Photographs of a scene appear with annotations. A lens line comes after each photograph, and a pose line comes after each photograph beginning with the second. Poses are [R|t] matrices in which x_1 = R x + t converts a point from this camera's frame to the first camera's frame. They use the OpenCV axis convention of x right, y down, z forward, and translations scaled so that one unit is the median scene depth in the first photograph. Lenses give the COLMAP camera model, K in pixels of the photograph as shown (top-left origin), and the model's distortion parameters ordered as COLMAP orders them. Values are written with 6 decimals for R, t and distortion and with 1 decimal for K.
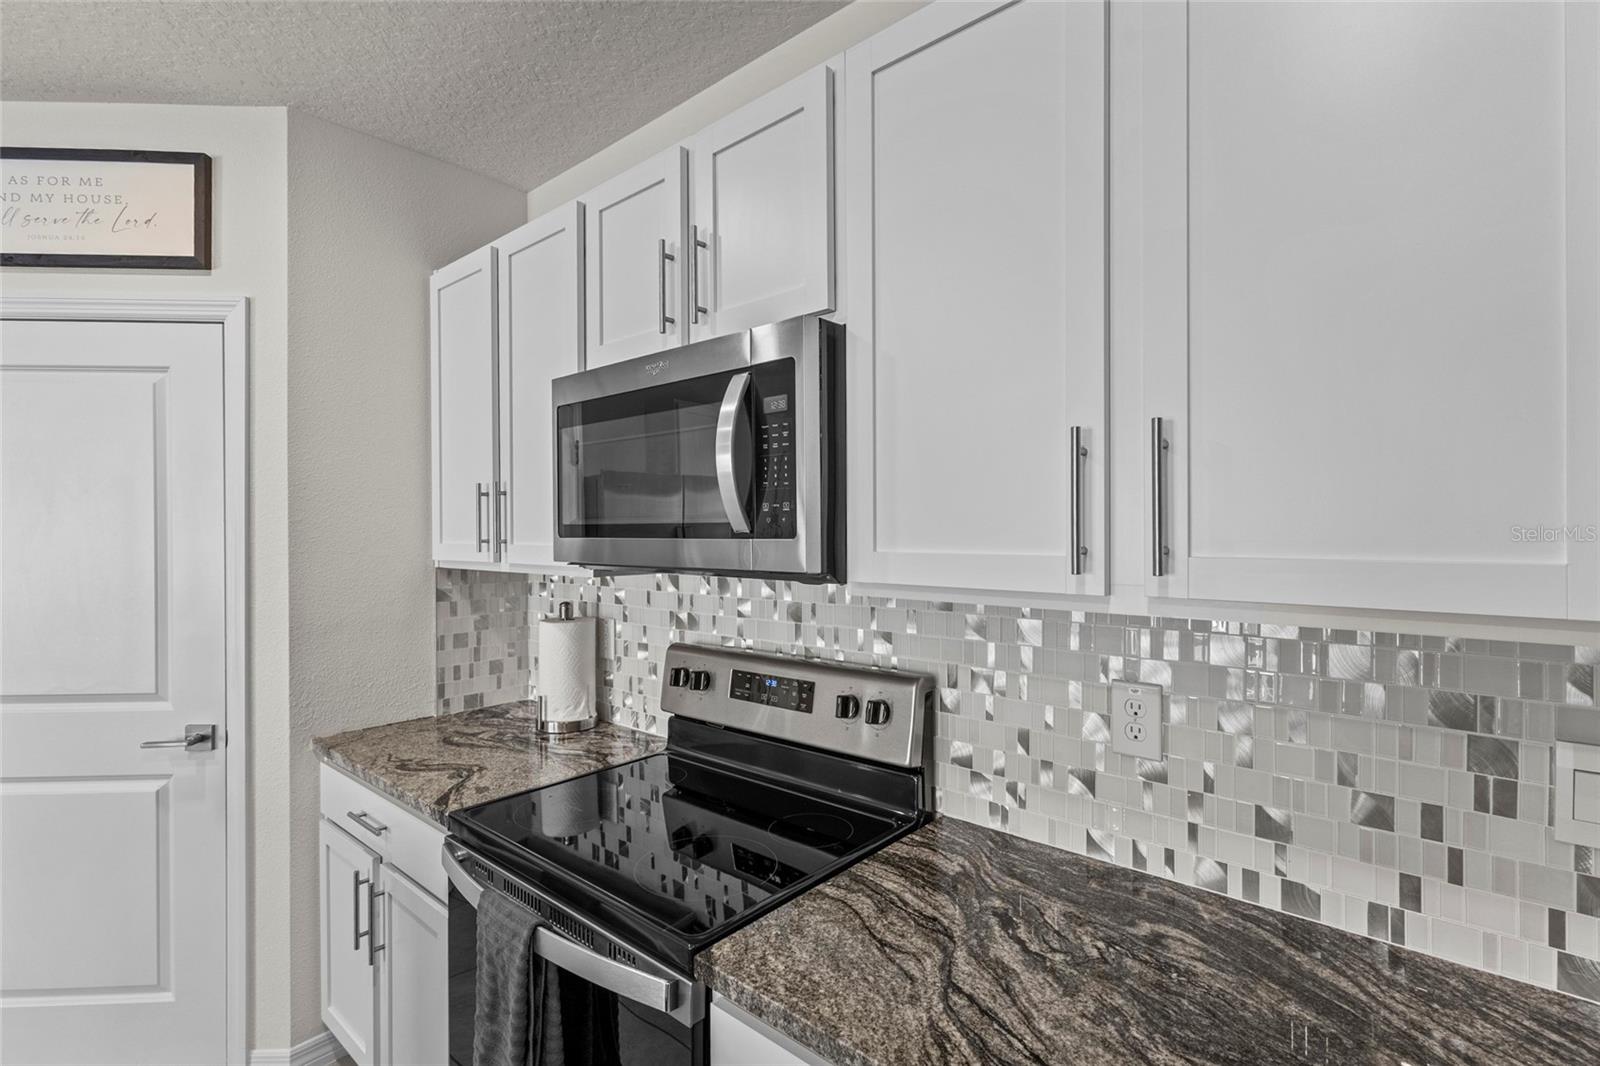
lens RADIAL K [[742.0, 0, 802.7], [0, 742.0, 530.0], [0, 0, 1]] dist [-0.003700, 0.001581]
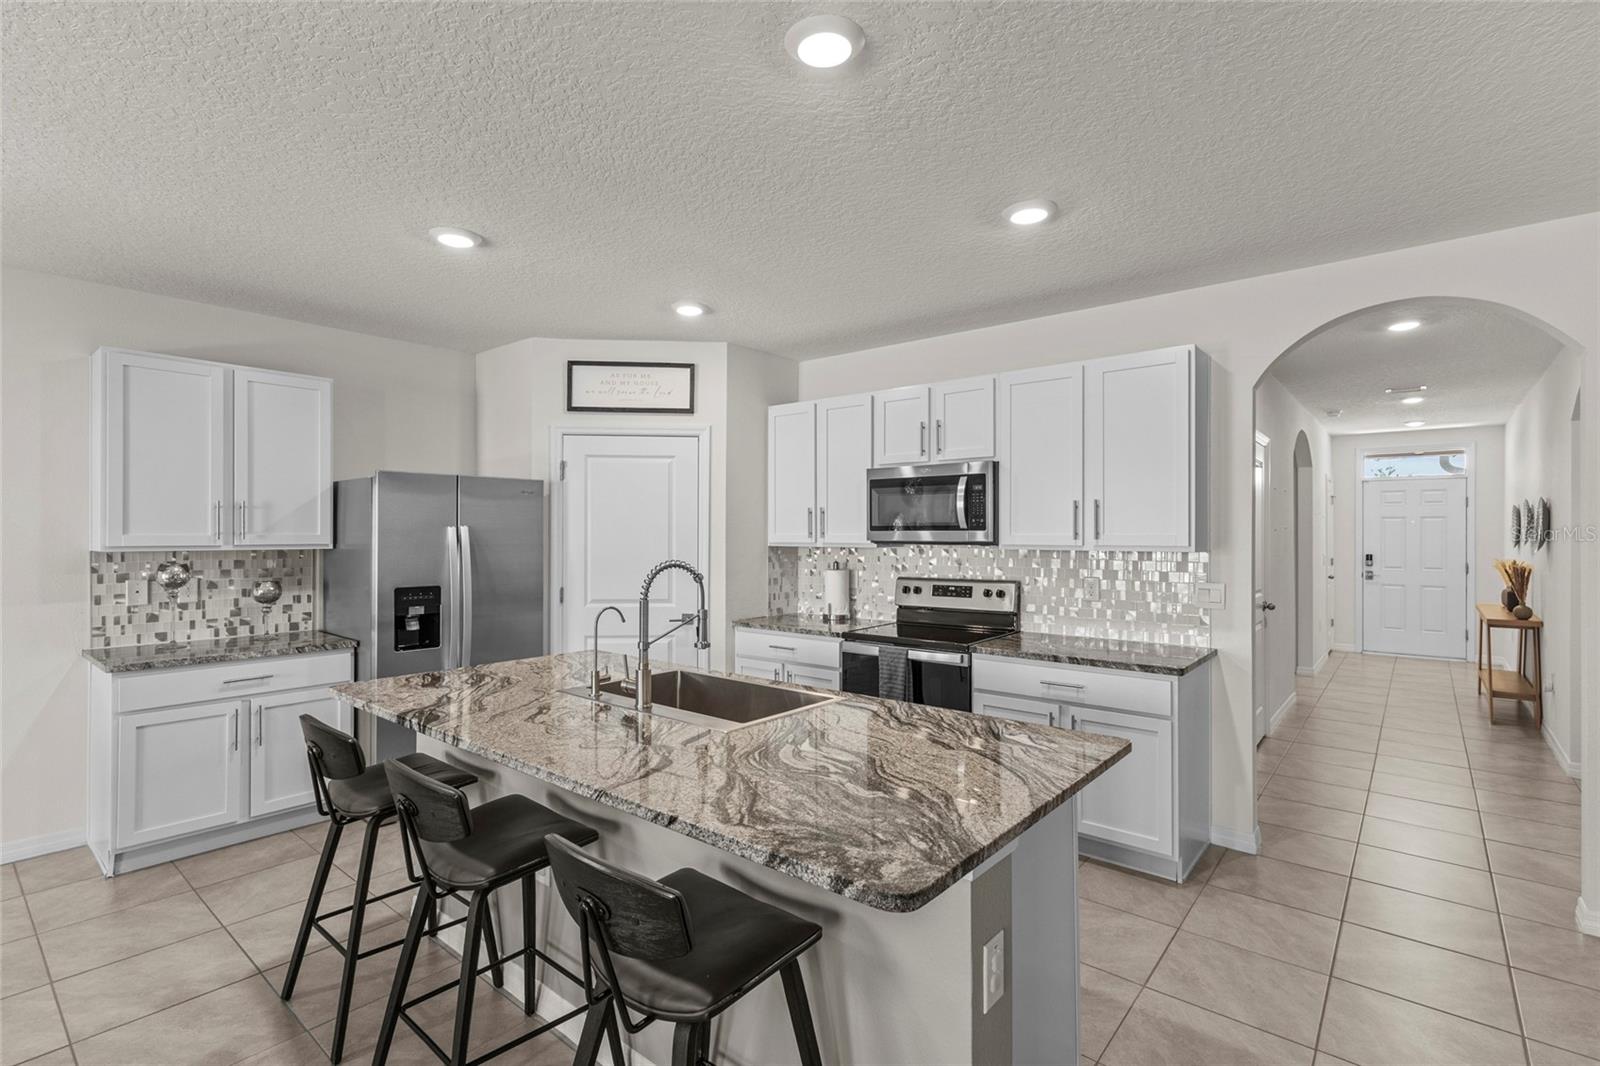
lens RADIAL K [[742.0, 0, 797.5], [0, 742.0, 535.2], [0, 0, 1]] dist [-0.003700, 0.001581]
pose [[0.999552, 0.004172, 0.029639, -0.723964], [-0.004193, 0.999991, 0.000643, 0.026765], [-0.029636, -0.000767, 0.999560, -1.711971]]
